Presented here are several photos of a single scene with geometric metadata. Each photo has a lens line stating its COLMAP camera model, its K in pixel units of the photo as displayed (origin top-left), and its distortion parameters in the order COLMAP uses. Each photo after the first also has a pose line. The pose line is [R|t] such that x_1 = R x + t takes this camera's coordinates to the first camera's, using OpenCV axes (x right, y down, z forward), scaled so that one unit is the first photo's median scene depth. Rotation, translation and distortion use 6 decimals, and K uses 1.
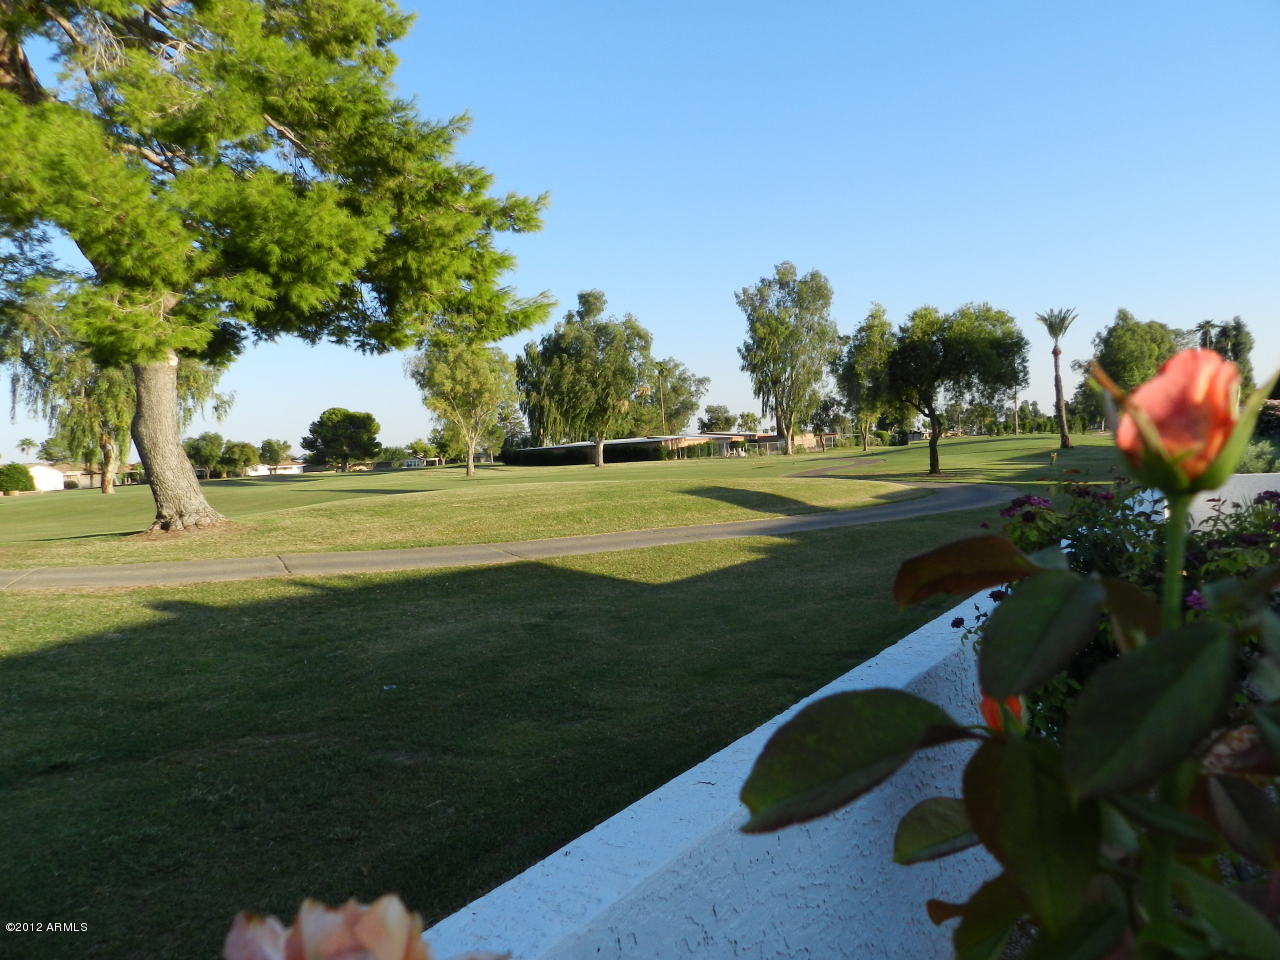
lens RADIAL K [[858.3, 0, 554.8], [0, 858.3, 480.8], [0, 0, 1]] dist [0.024446, -0.000358]
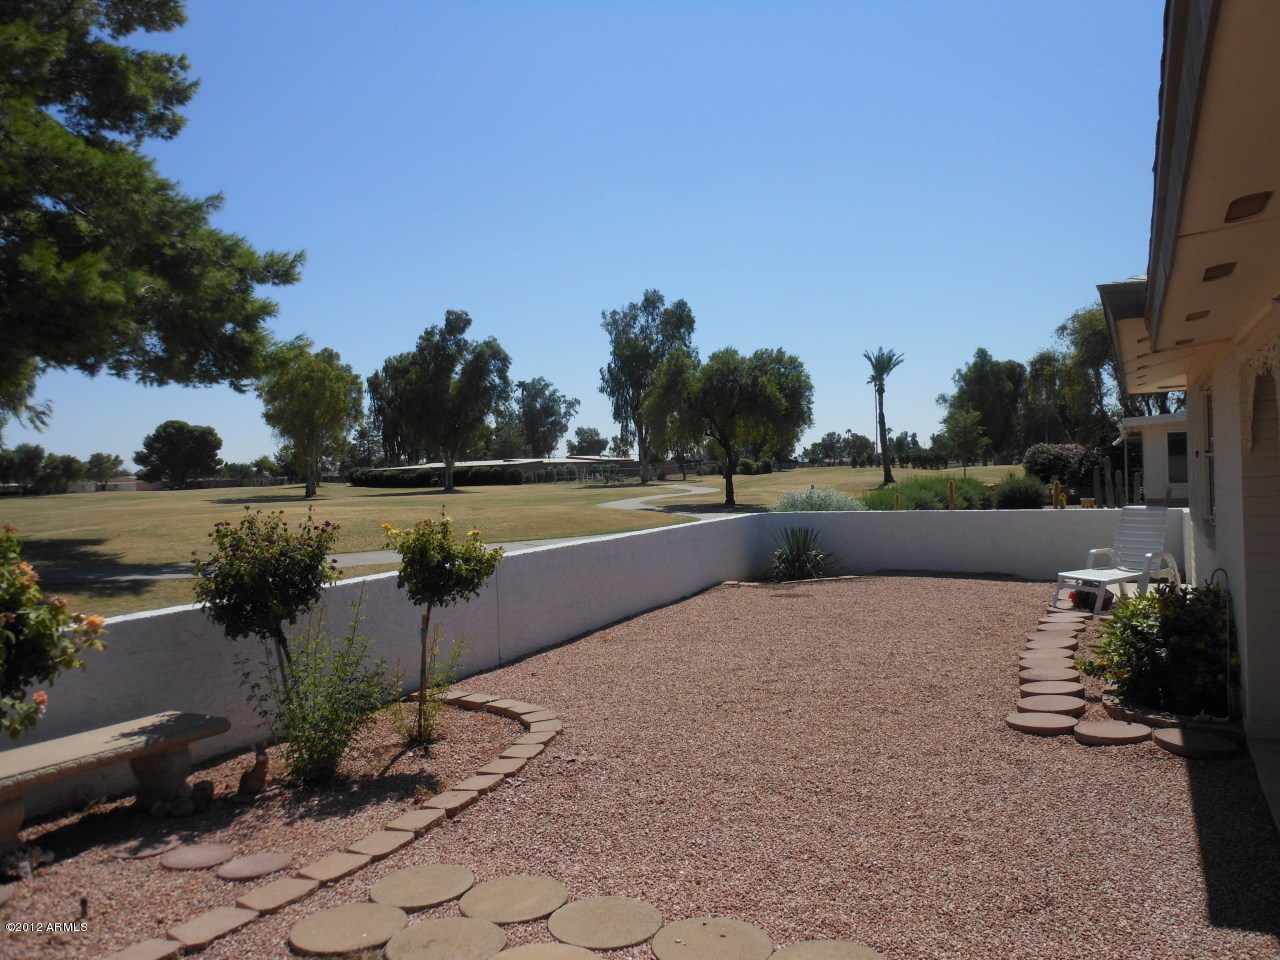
lens RADIAL K [[971.8, 0, 640.0], [0, 971.8, 480.0], [0, 0, 1]] dist [-0.120587, 0.131971]
pose [[0.985002, 0.018907, 0.171504, 0.066208], [-0.014999, 0.999598, -0.024054, -0.004028], [-0.171890, 0.021121, 0.984890, -0.095195]]
